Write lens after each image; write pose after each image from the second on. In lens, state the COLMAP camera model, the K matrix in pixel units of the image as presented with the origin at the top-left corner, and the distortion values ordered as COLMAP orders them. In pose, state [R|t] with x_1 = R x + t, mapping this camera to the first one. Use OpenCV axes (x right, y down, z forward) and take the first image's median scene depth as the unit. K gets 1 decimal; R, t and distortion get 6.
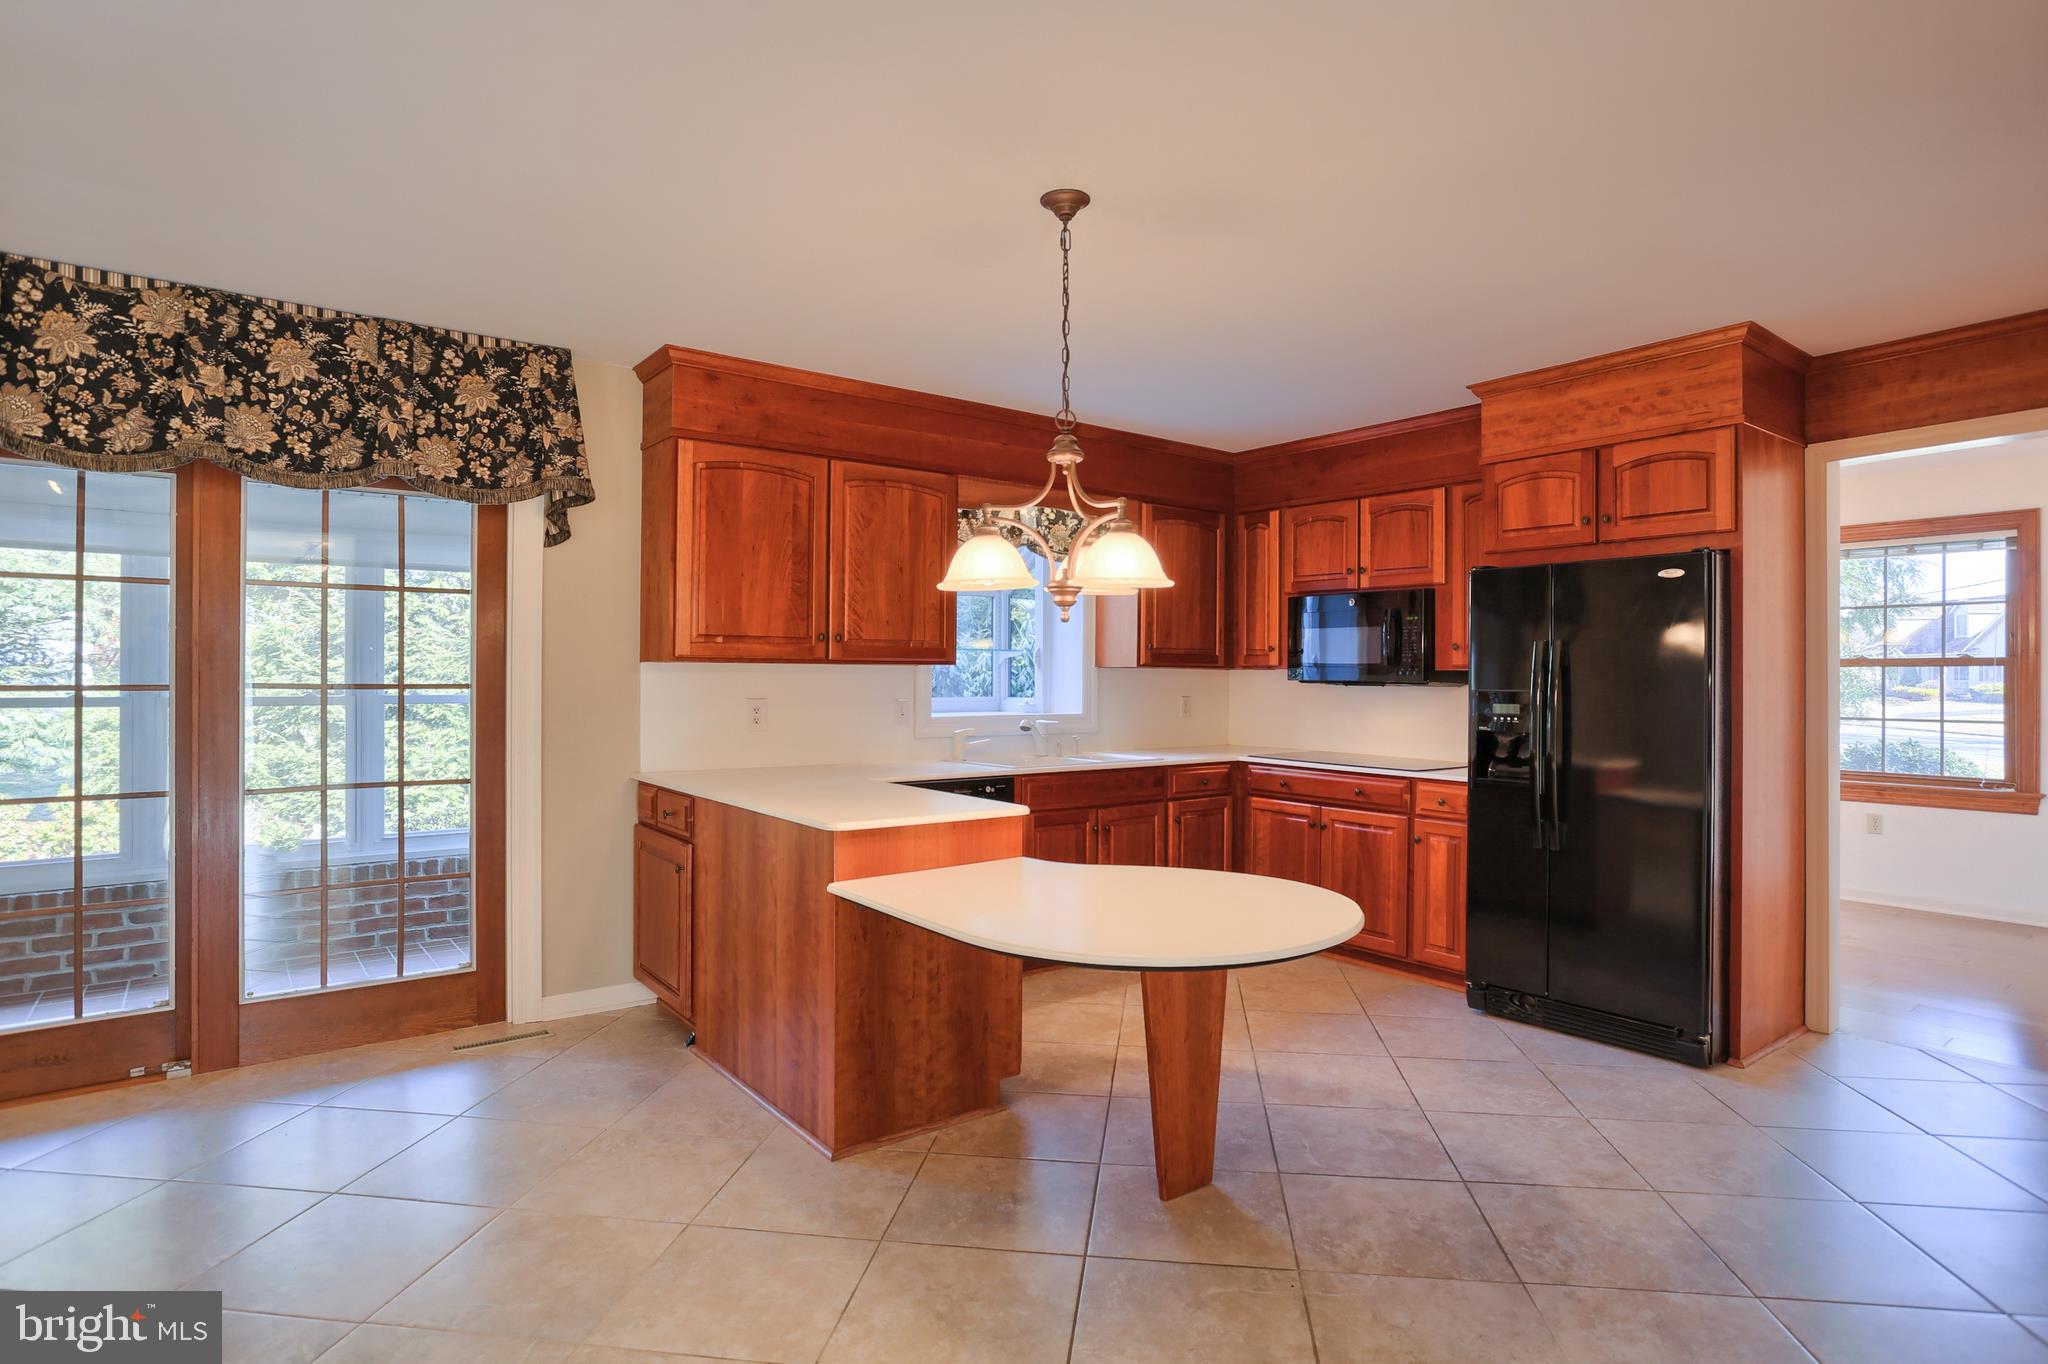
lens RADIAL K [[1072.7, 0, 1039.2], [0, 1072.7, 676.1], [0, 0, 1]] dist [-0.053494, 0.035119]
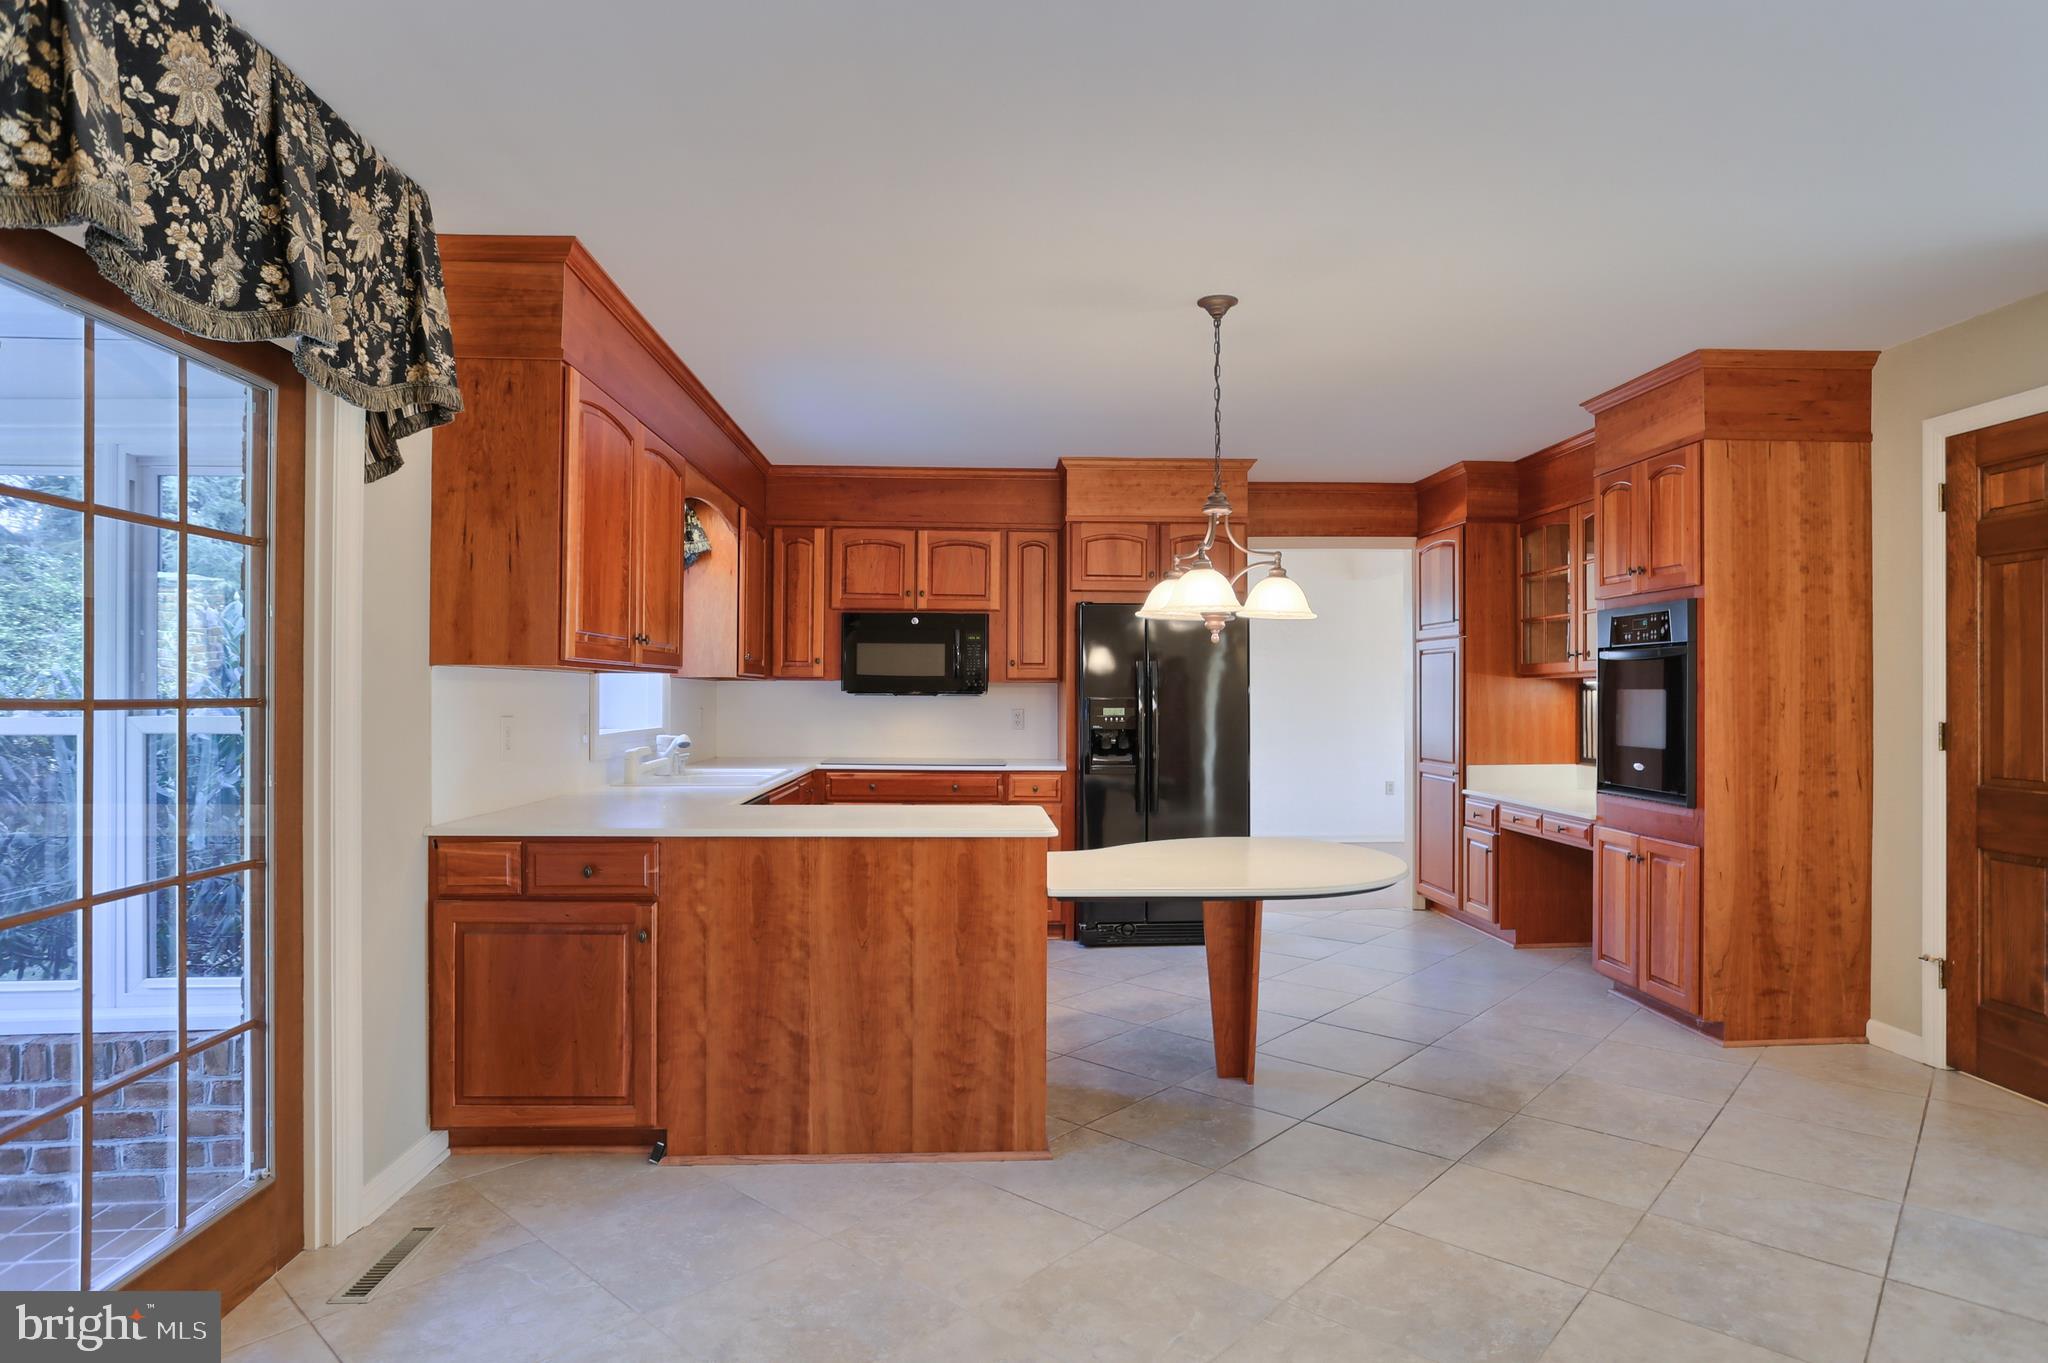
lens RADIAL K [[1123.1, 0, 1029.7], [0, 1123.1, 689.4], [0, 0, 1]] dist [-0.048517, 0.035532]
pose [[0.570171, -0.001180, 0.821525, -0.832698], [0.000196, 0.999999, 0.001300, 0.001777], [-0.821526, -0.000580, 0.570171, 0.309075]]
